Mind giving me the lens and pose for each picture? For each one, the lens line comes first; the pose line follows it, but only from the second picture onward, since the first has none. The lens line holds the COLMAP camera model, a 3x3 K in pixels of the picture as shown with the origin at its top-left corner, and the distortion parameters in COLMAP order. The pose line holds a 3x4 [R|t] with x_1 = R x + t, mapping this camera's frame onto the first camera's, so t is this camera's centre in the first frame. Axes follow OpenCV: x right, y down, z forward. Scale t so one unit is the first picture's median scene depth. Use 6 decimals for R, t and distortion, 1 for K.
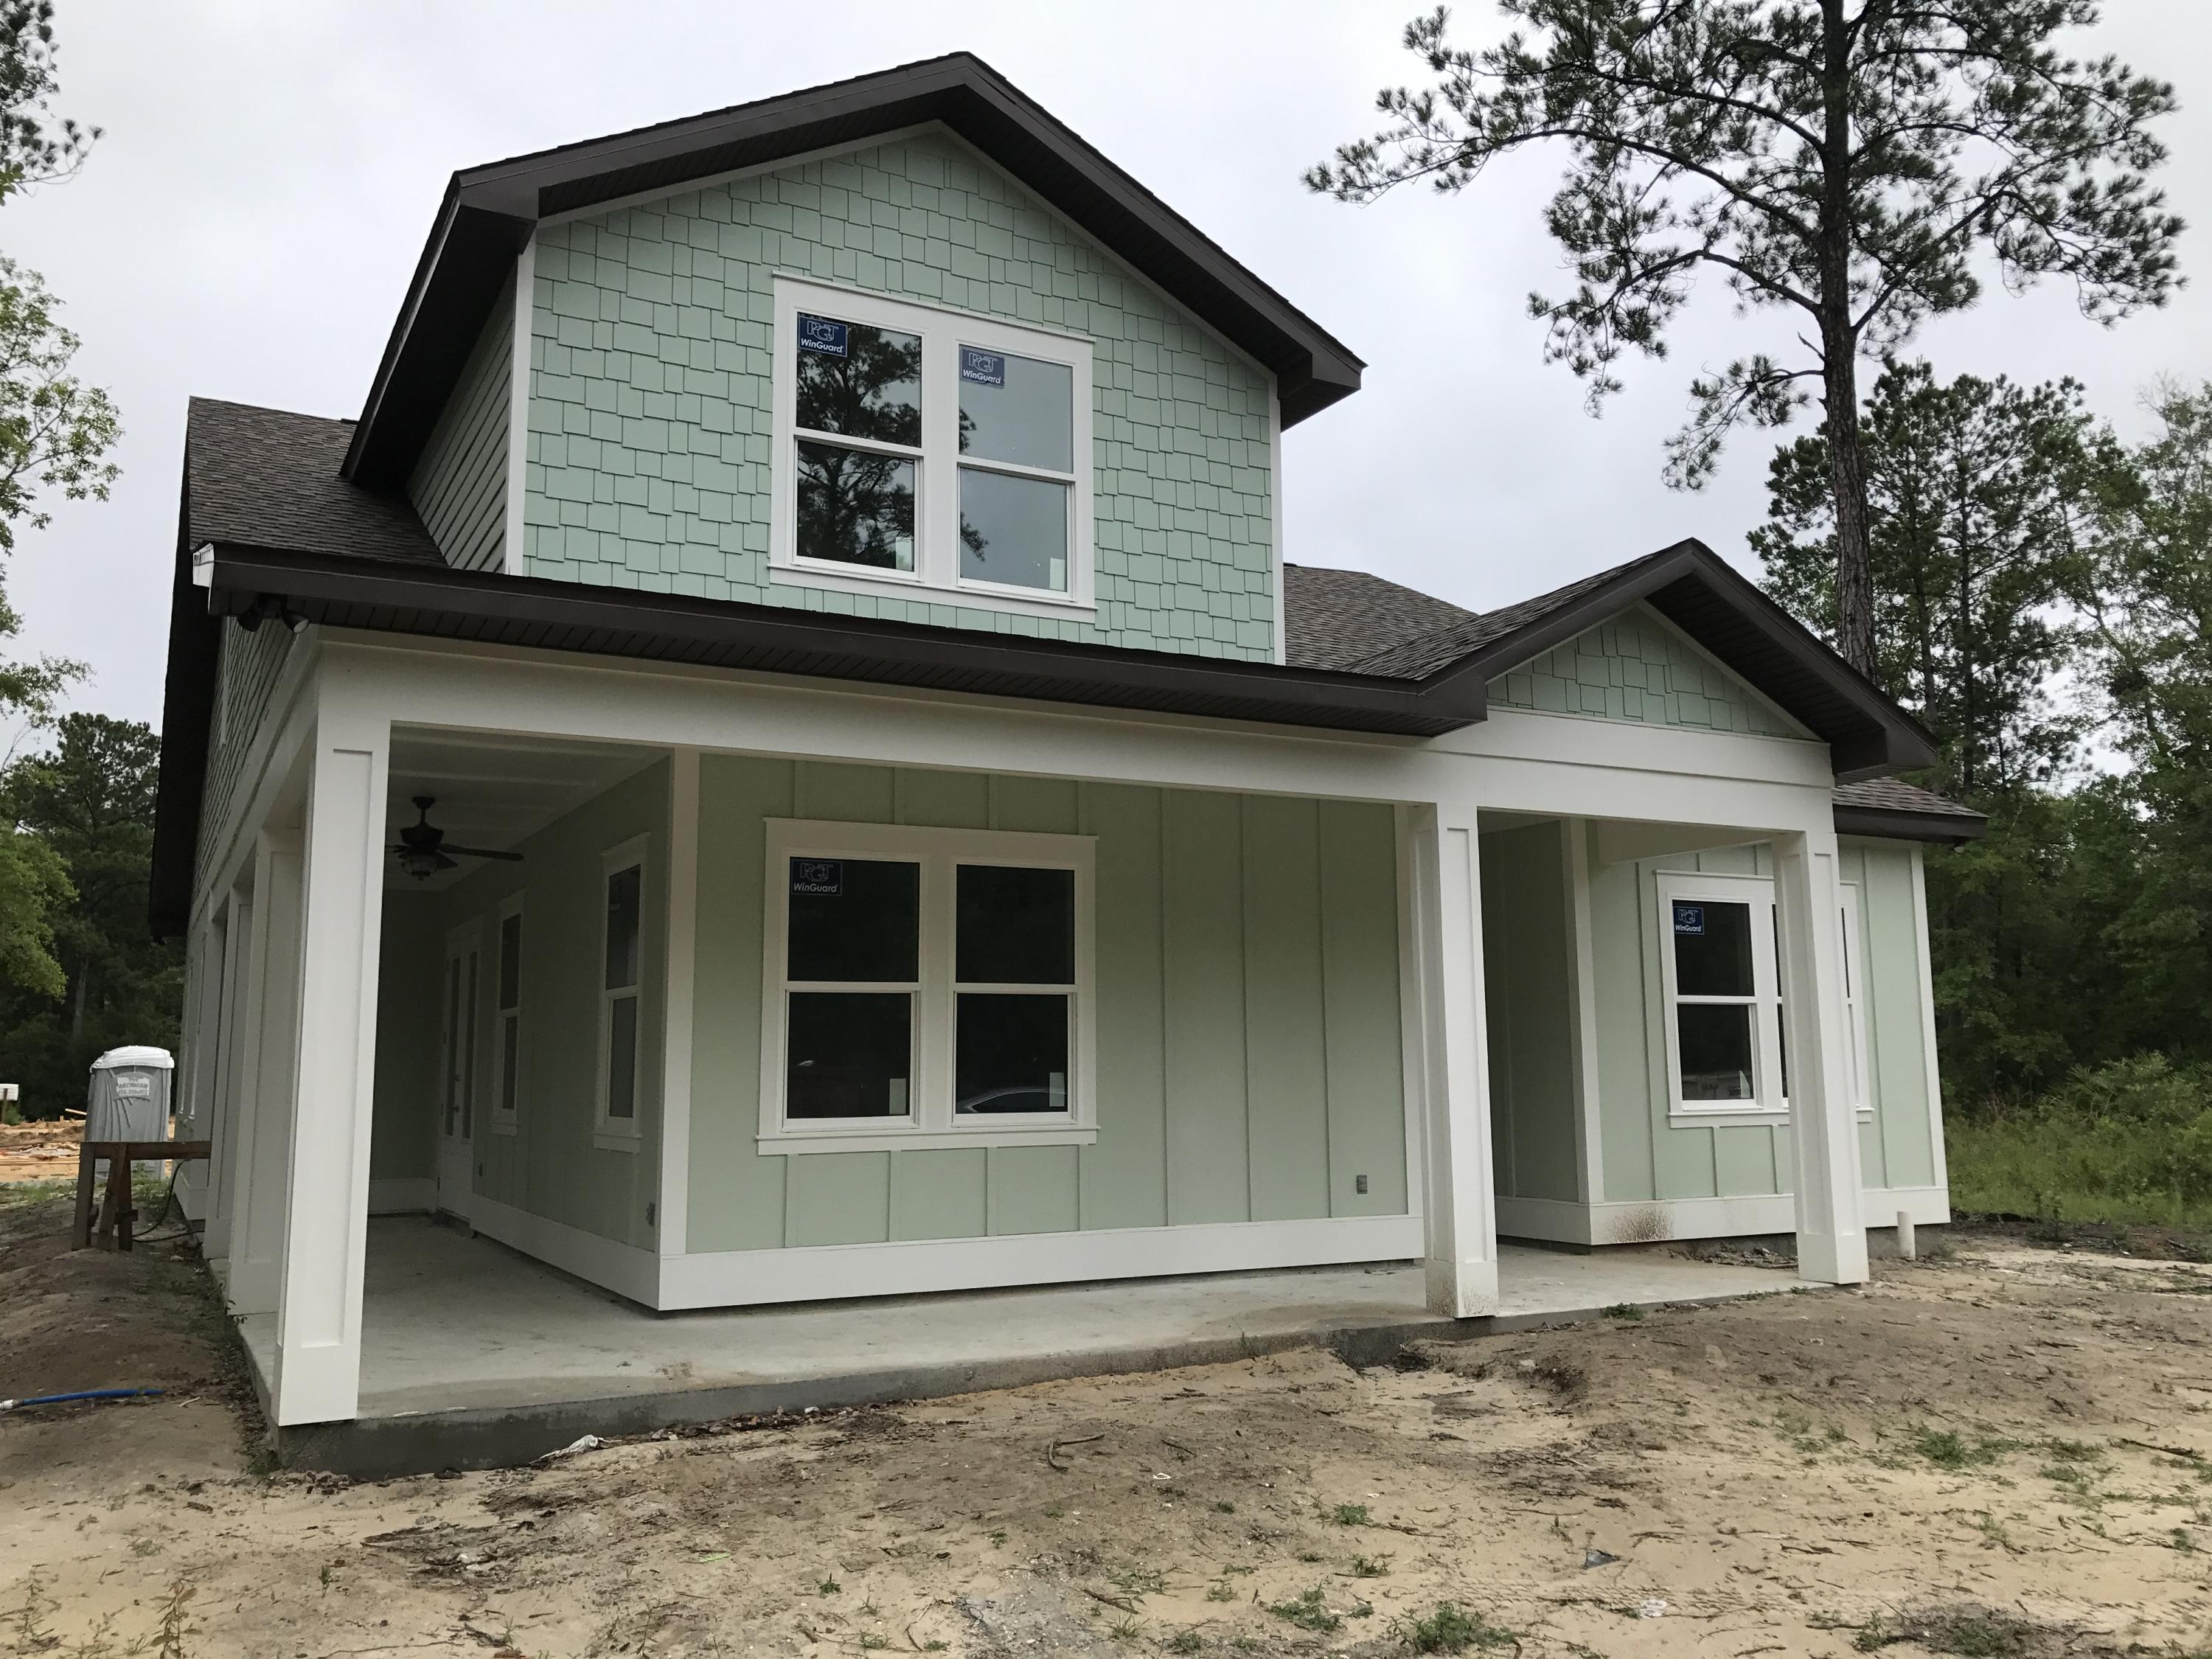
lens RADIAL K [[1797.8, 0, 1123.0], [0, 1797.8, 813.2], [0, 0, 1]] dist [0.006490, -0.007845]
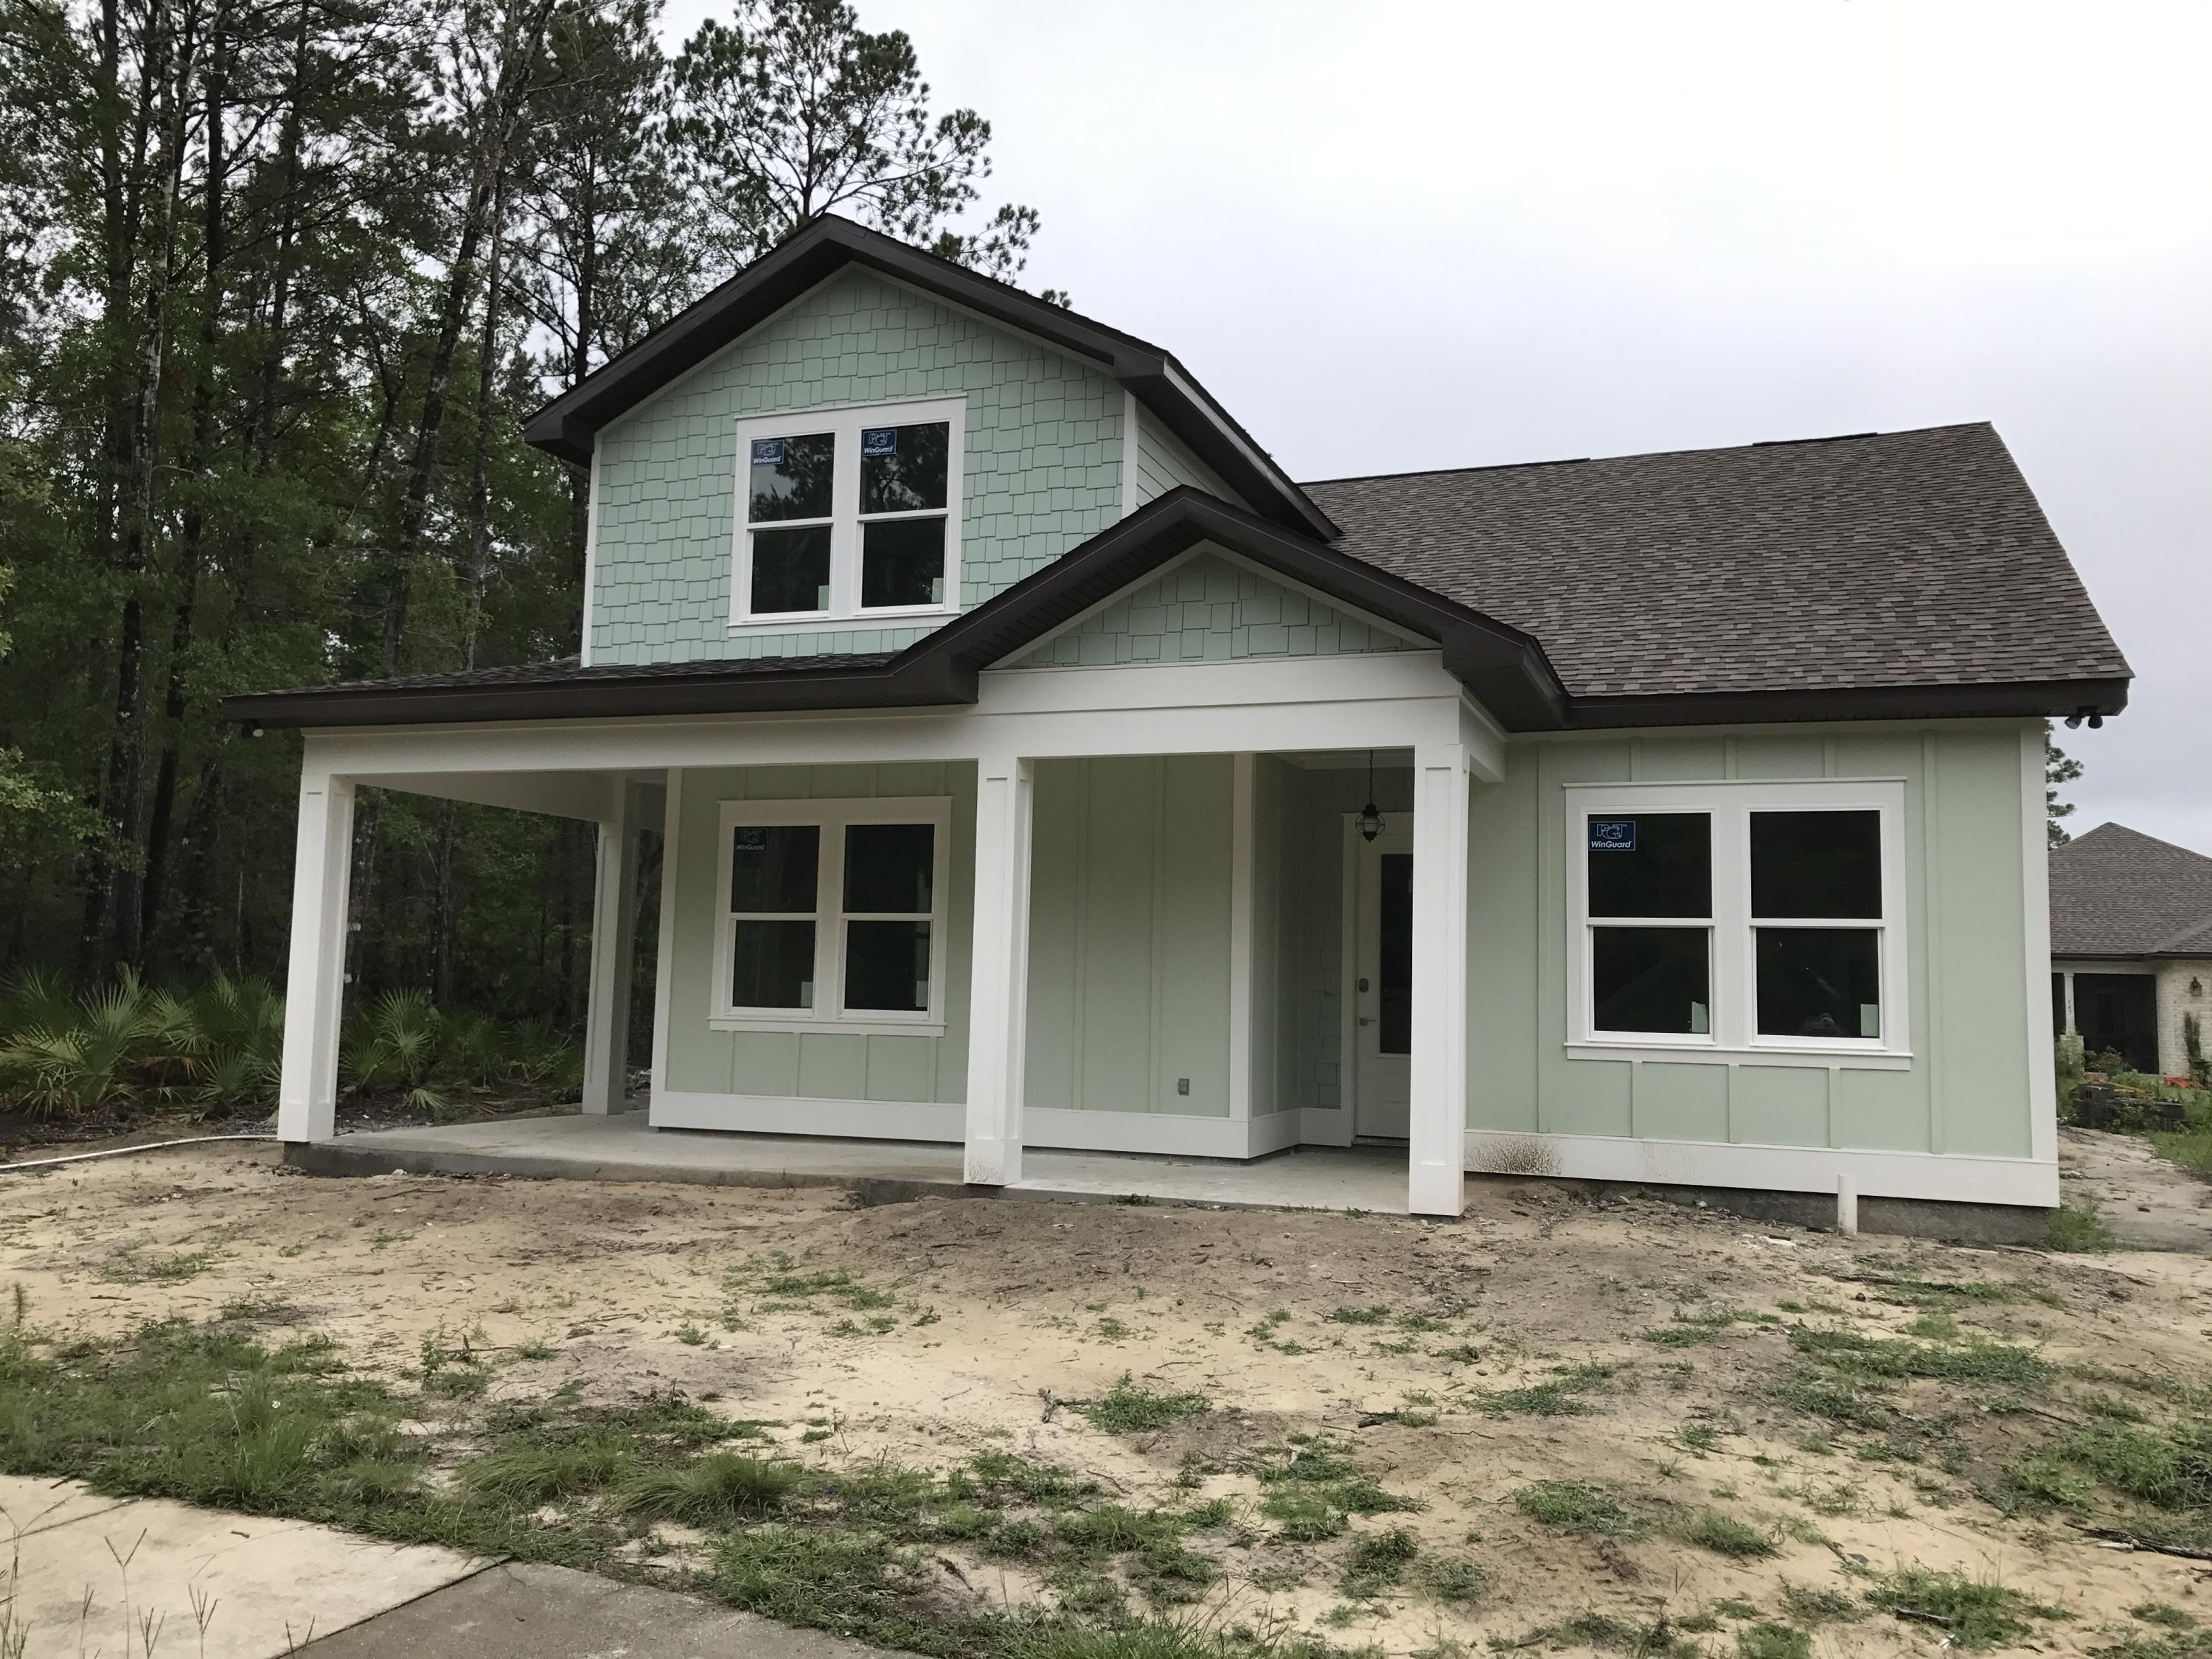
lens RADIAL K [[1797.8, 0, 1107.4], [0, 1797.8, 813.5], [0, 0, 1]] dist [0.006490, -0.007845]
pose [[0.661690, -0.050123, -0.748100, 1.052610], [0.078965, 0.996873, 0.003053, 0.031456], [0.745607, -0.061094, 0.663579, 0.254929]]
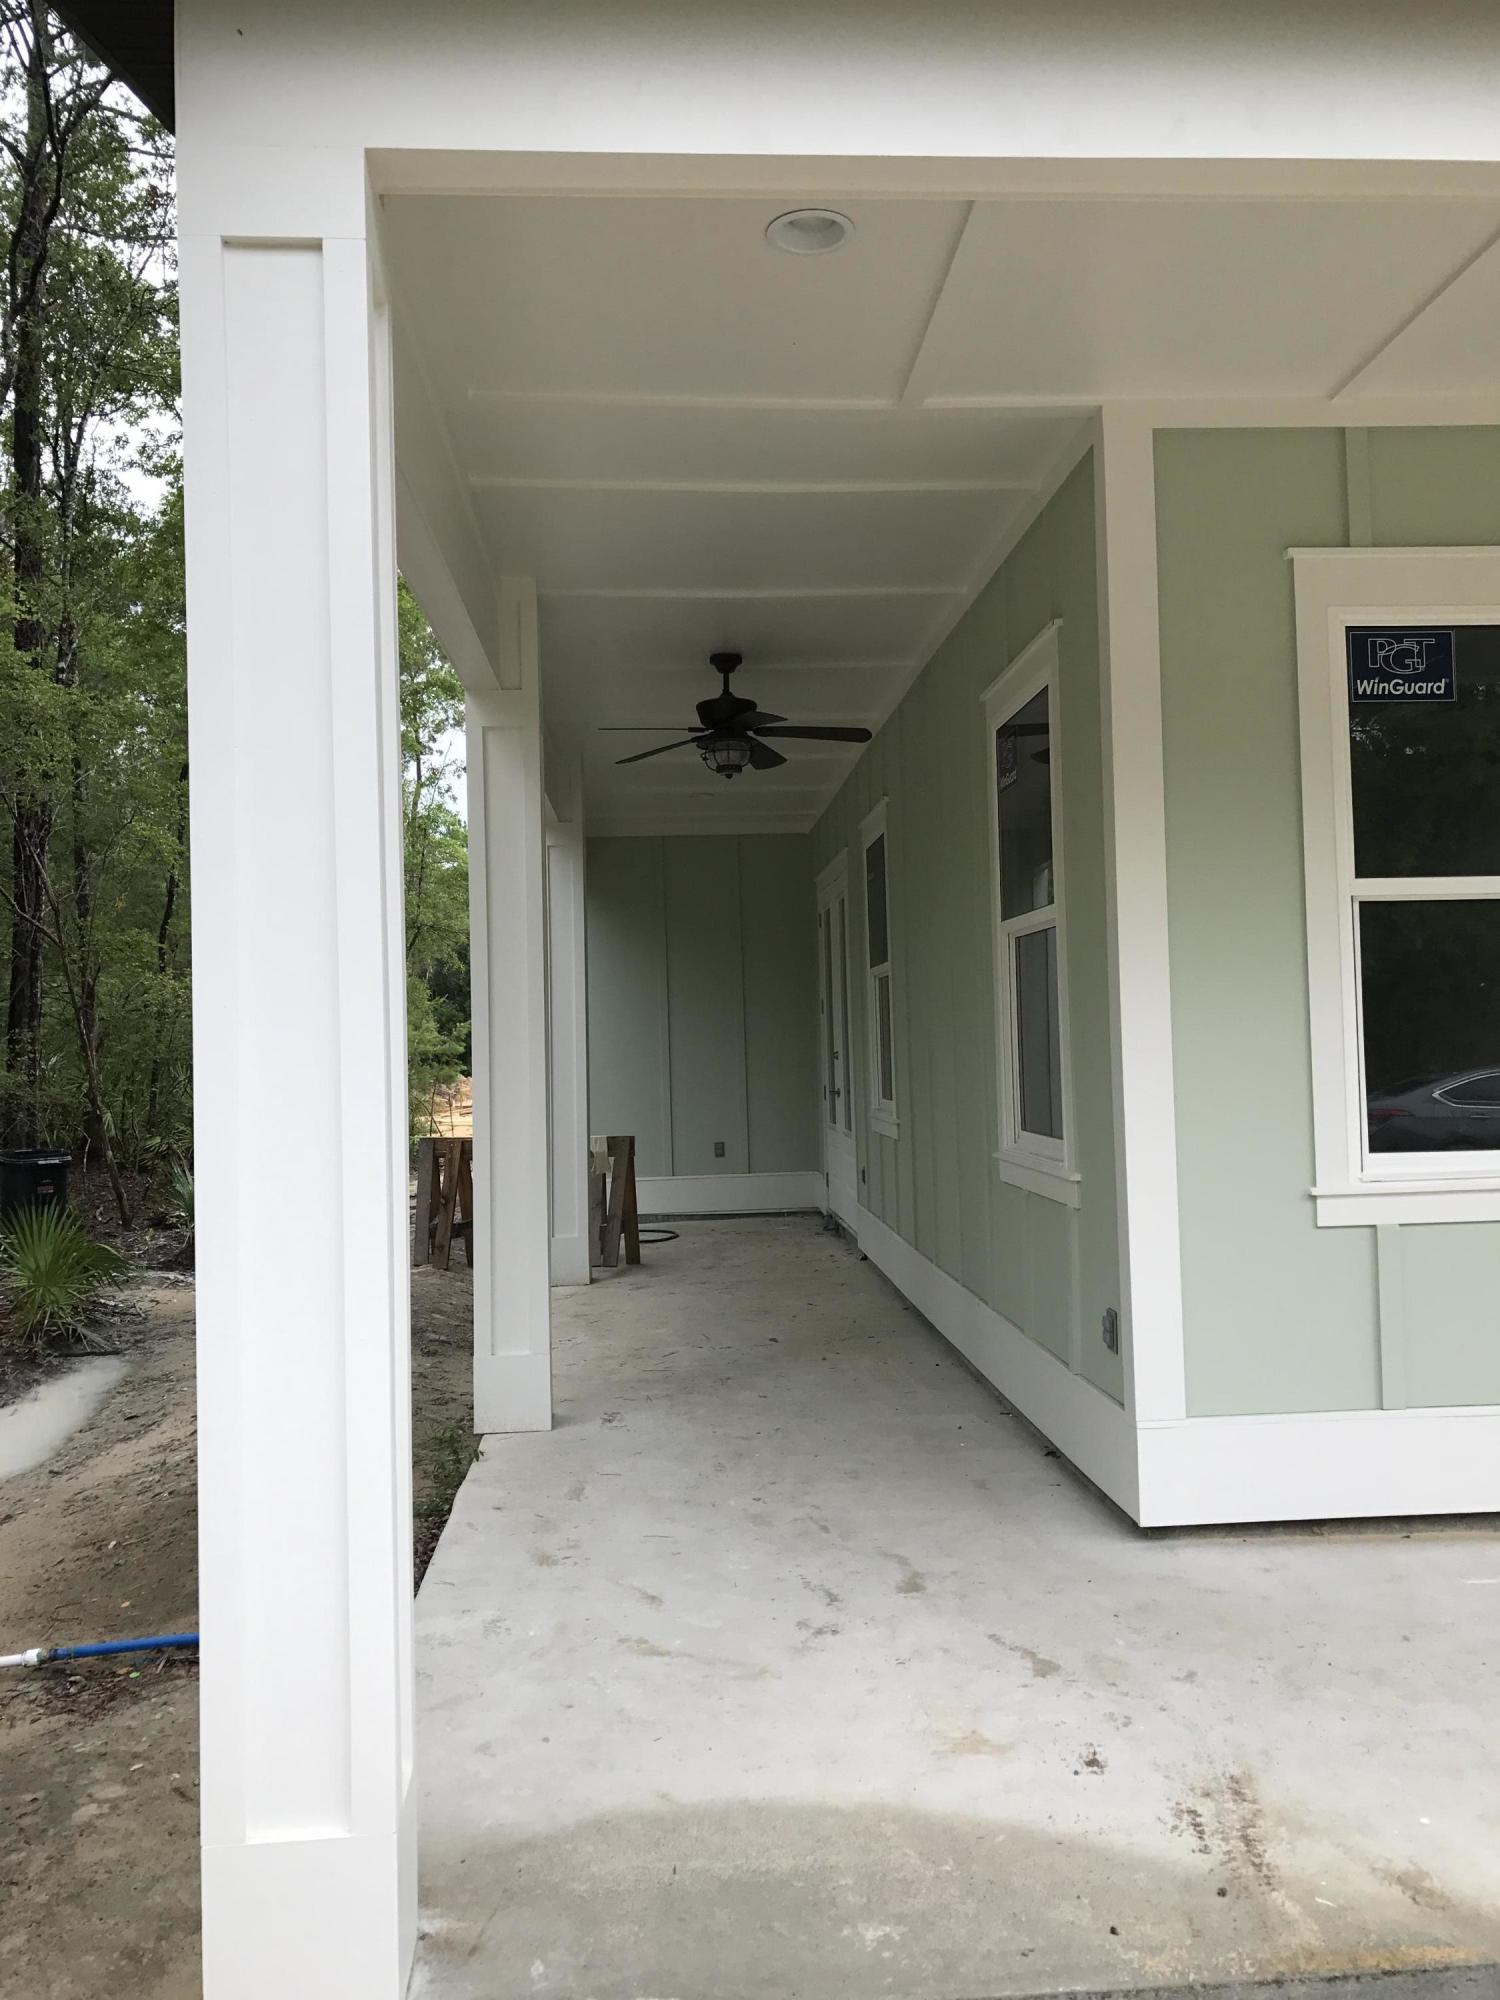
lens RADIAL K [[1625.5, 0, 753.3], [0, 1625.5, 980.1], [0, 0, 1]] dist [0.006490, -0.007845]
pose [[0.905269, -0.030529, -0.423740, -0.140995], [0.077553, 0.992530, 0.094175, 0.063385], [0.417699, -0.118116, 0.900875, 0.500706]]
